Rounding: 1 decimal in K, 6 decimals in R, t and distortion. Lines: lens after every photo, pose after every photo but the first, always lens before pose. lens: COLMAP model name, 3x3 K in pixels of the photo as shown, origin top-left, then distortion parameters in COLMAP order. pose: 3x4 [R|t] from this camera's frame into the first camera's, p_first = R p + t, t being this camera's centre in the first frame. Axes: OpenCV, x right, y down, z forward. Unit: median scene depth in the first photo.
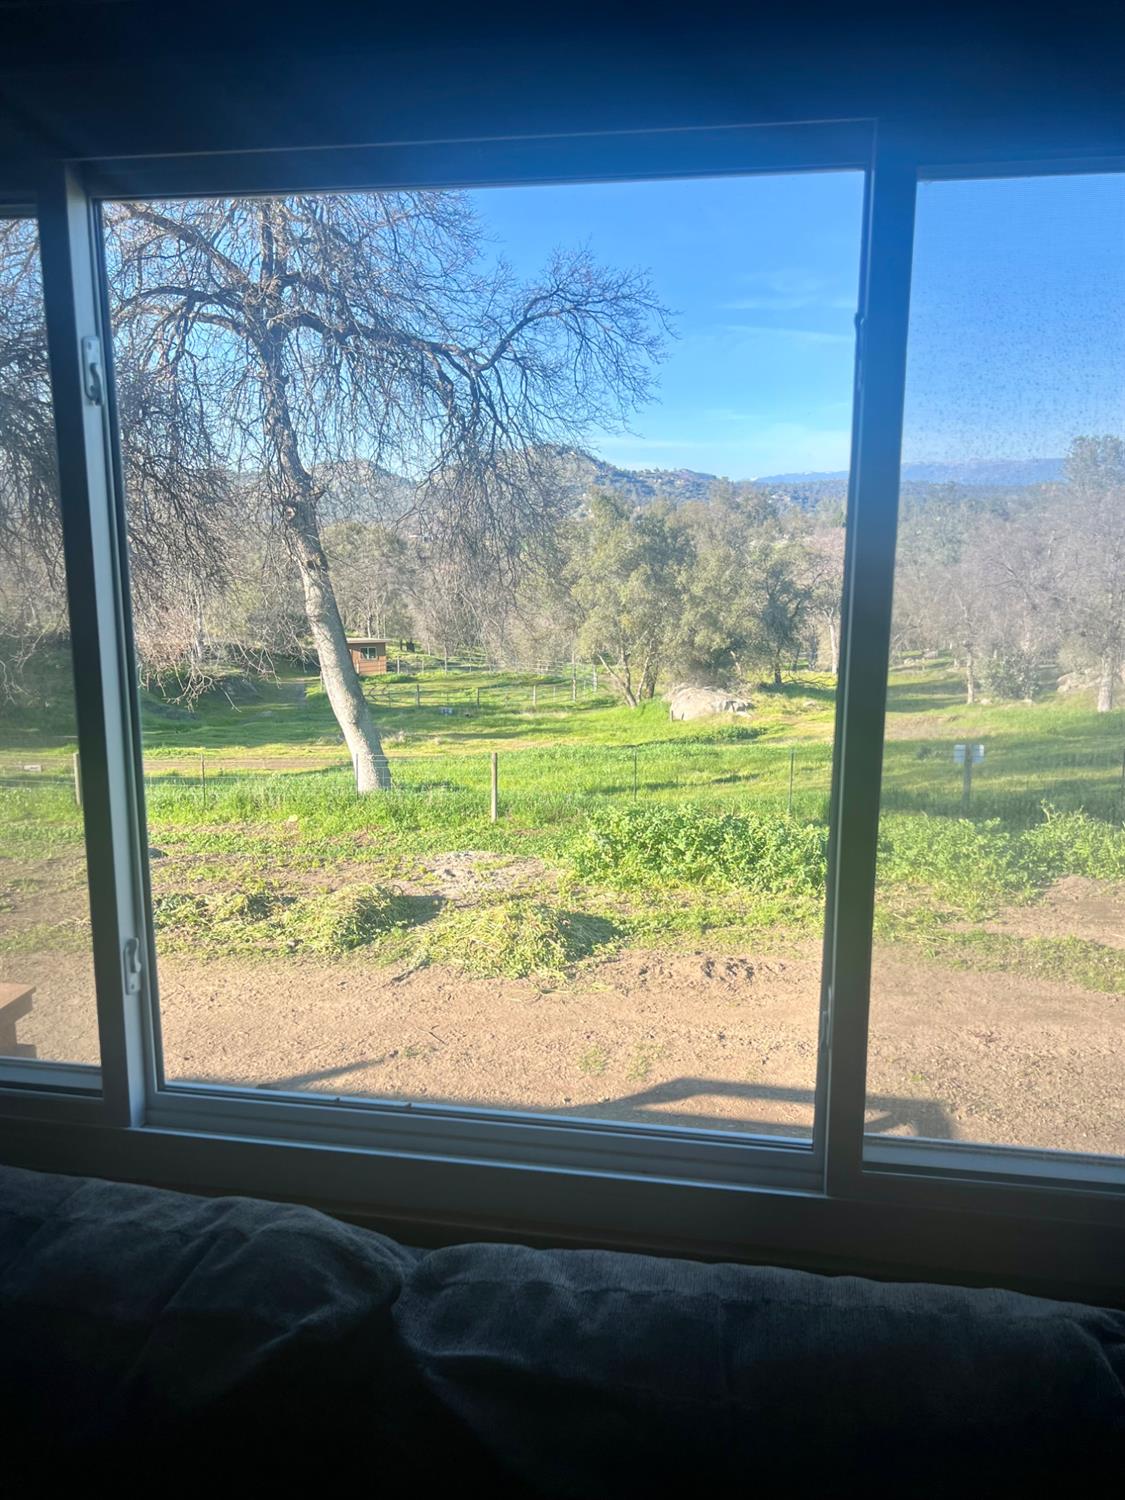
lens RADIAL K [[1155.0, 0, 543.1], [0, 1155.0, 754.0], [0, 0, 1]] dist [0.061190, -0.002735]
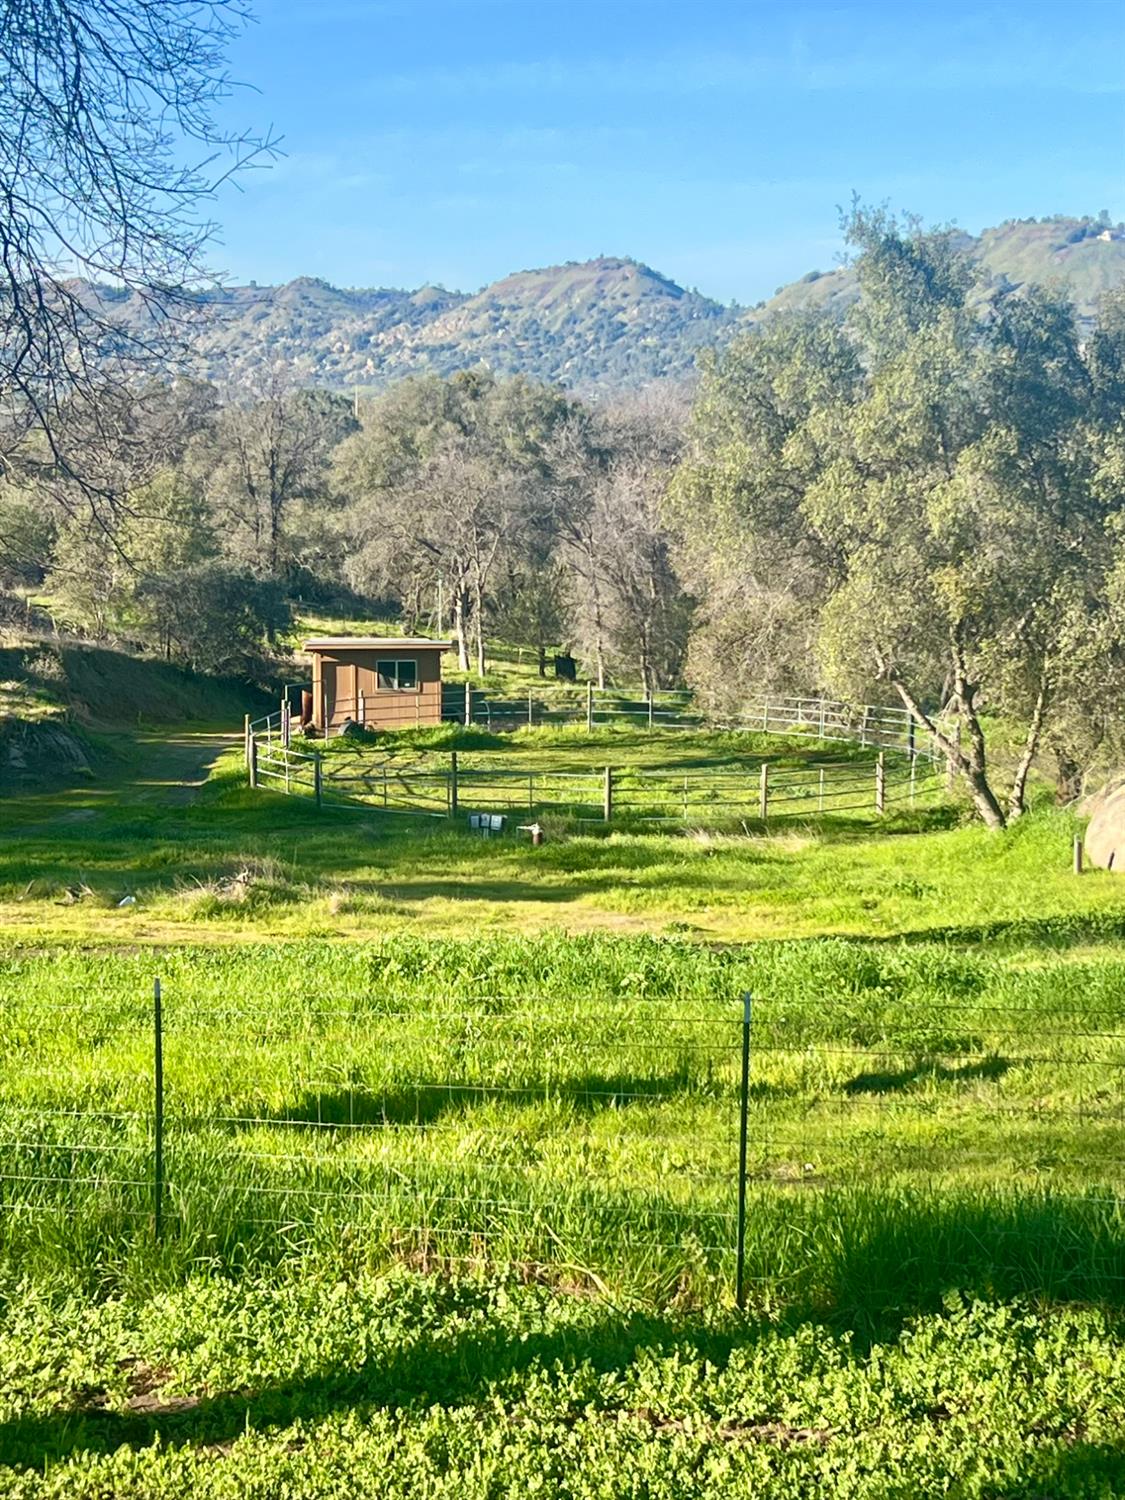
lens RADIAL K [[2648.0, 0, 558.2], [0, 2648.0, 799.5], [0, 0, 1]] dist [0.175033, -0.395150]
pose [[0.984046, 0.032577, -0.174908, 0.096012], [-0.041186, 0.998100, -0.045820, -0.006743], [0.173083, 0.052293, 0.983518, 0.170358]]
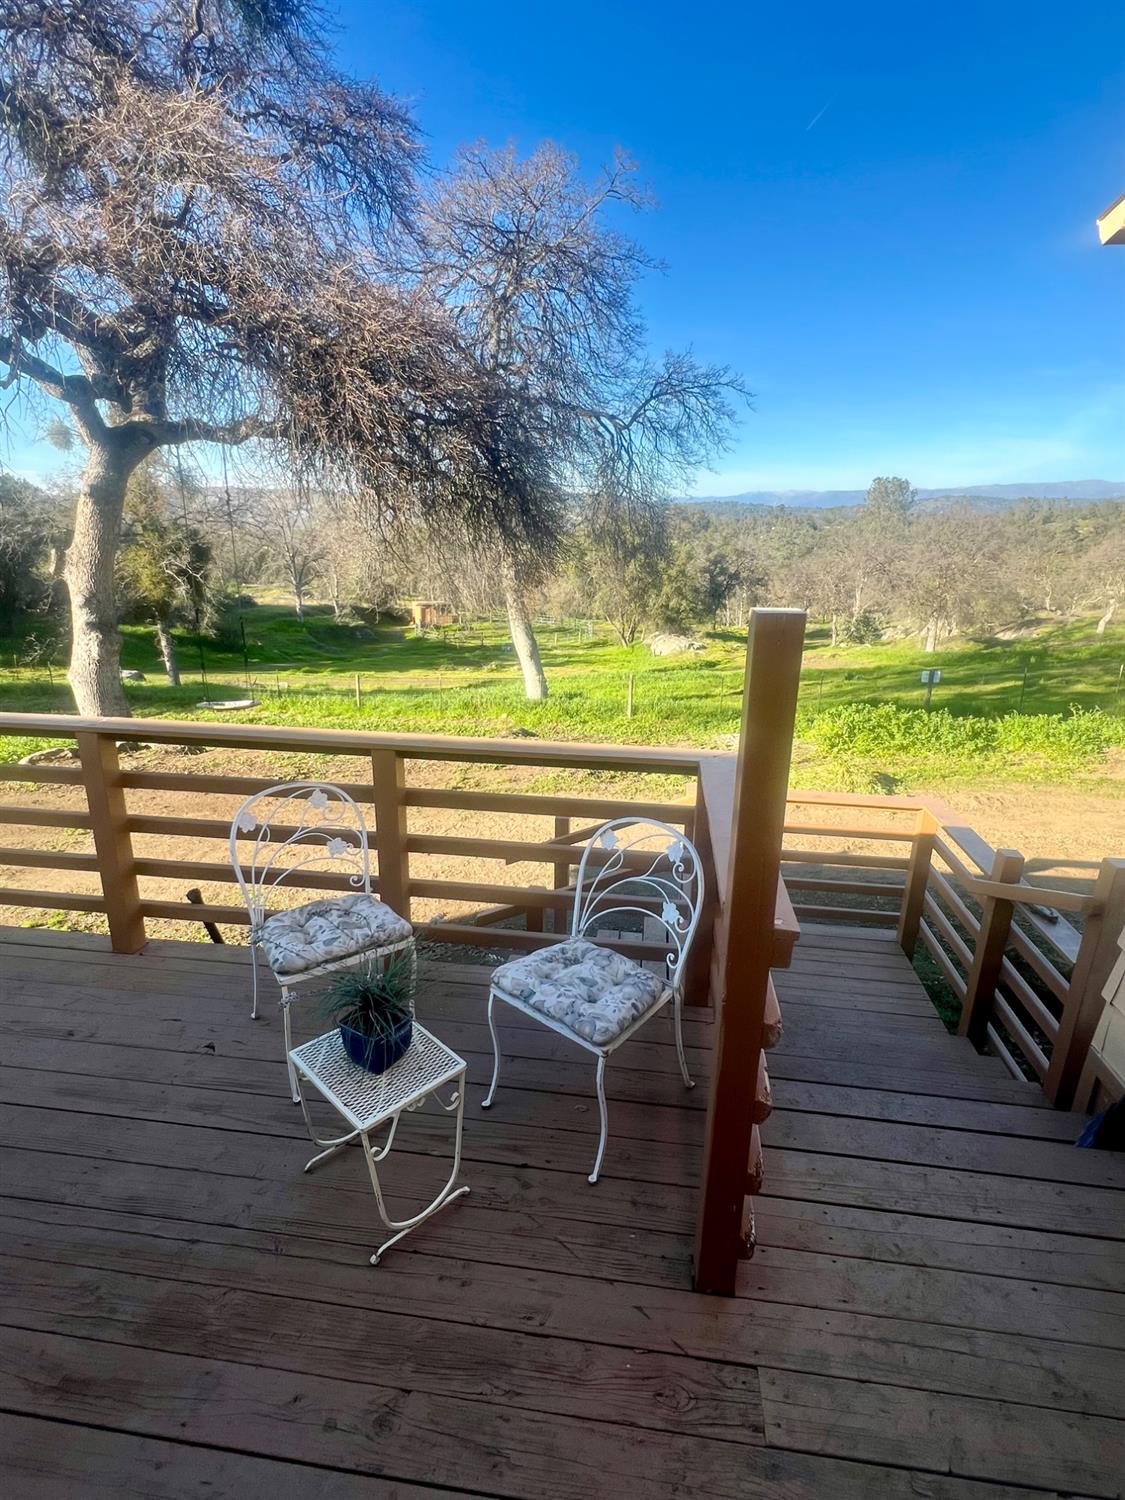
lens RADIAL K [[737.9, 0, 555.8], [0, 737.9, 739.2], [0, 0, 1]] dist [-0.001119, 0.000703]
pose [[0.998488, -0.001238, 0.054958, -0.077226], [-0.003357, 0.996508, 0.083425, 0.000973], [-0.054869, -0.083483, 0.994997, -0.005895]]
